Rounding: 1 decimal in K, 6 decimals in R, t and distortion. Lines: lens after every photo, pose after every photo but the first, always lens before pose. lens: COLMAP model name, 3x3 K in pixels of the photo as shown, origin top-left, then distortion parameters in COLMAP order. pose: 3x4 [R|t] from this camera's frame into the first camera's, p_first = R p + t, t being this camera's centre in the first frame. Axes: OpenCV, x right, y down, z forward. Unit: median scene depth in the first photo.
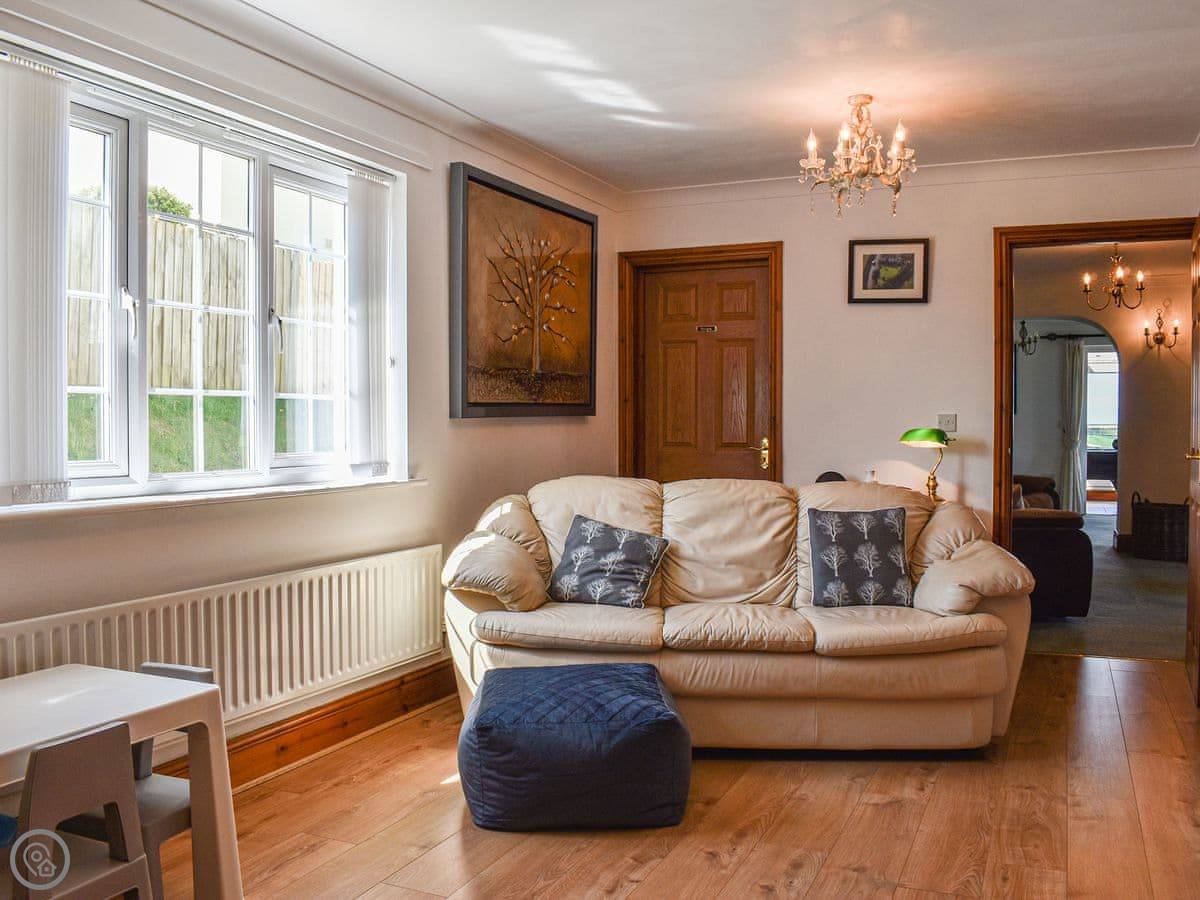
lens RADIAL K [[1069.5, 0, 596.7], [0, 1069.5, 444.2], [0, 0, 1]] dist [-0.095809, 0.009445]
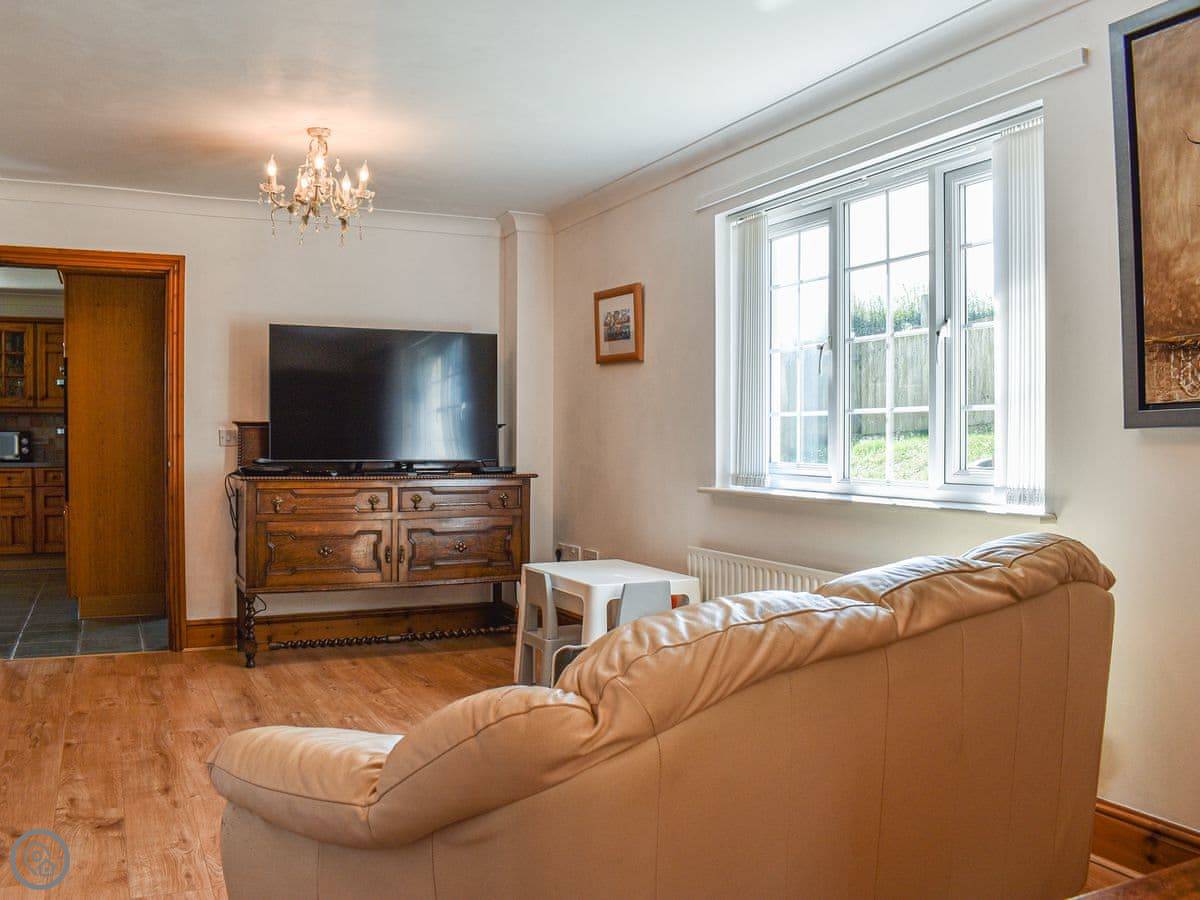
lens RADIAL K [[1069.5, 0, 597.3], [0, 1069.5, 452.6], [0, 0, 1]] dist [-0.095809, 0.009445]
pose [[-0.654825, 0.007243, -0.755746, 0.694210], [-0.016154, 0.999592, 0.023576, -0.024995], [0.755608, 0.027646, -0.654441, 1.513151]]
